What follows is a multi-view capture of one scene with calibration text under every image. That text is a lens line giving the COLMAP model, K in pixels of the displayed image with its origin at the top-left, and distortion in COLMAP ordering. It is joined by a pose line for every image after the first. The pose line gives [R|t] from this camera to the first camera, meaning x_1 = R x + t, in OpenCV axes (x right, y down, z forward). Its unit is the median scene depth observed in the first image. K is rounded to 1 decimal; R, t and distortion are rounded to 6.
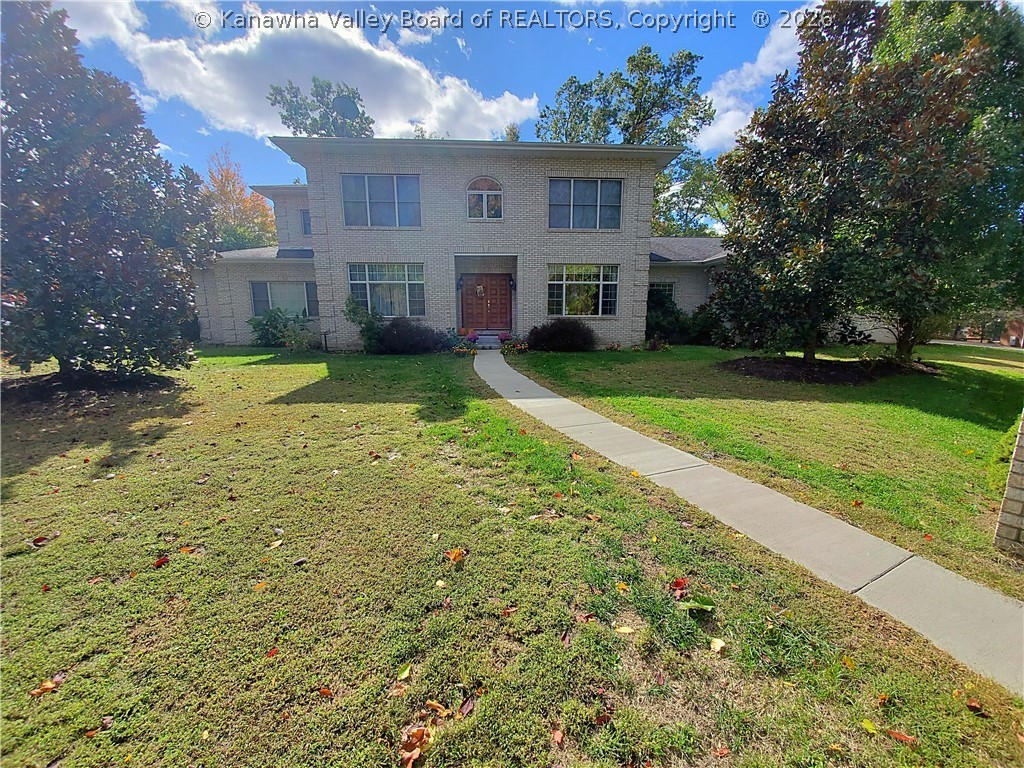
lens RADIAL K [[411.0, 0, 511.6], [0, 411.0, 392.0], [0, 0, 1]] dist [-0.003205, -0.000124]
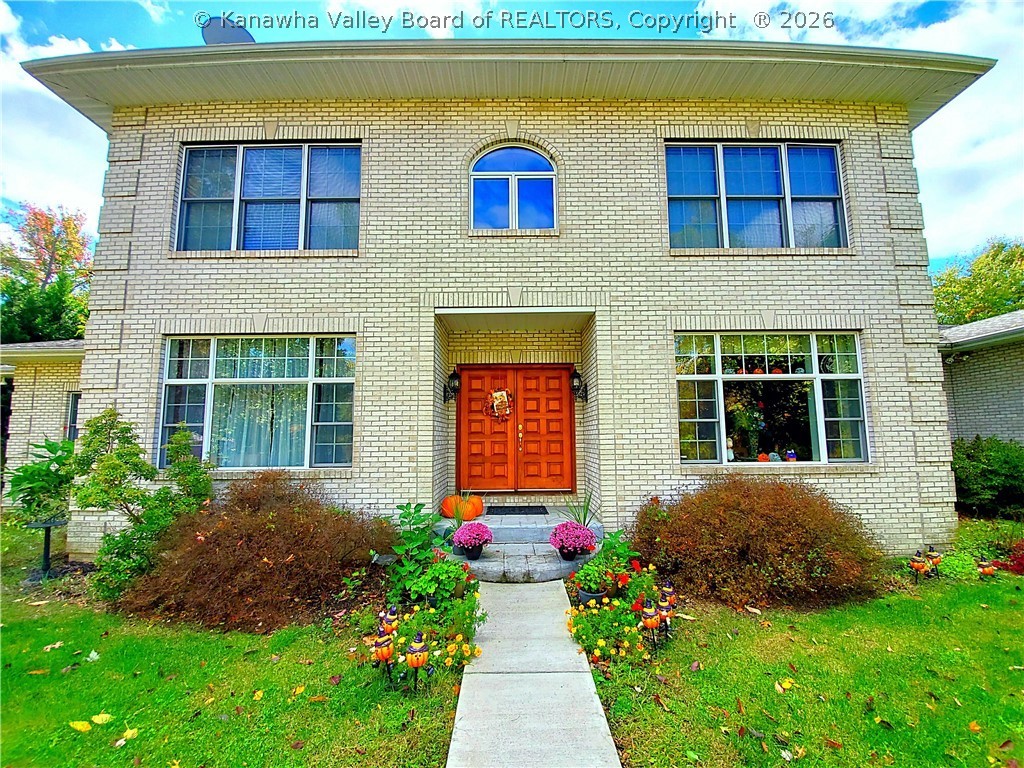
lens RADIAL K [[411.0, 0, 511.6], [0, 411.0, 392.0], [0, 0, 1]] dist [-0.003205, -0.000124]
pose [[0.997954, -0.013128, -0.062572, -0.040398], [-0.005637, 0.956817, -0.290638, -0.140726], [0.063685, 0.290396, 0.954785, 0.625454]]
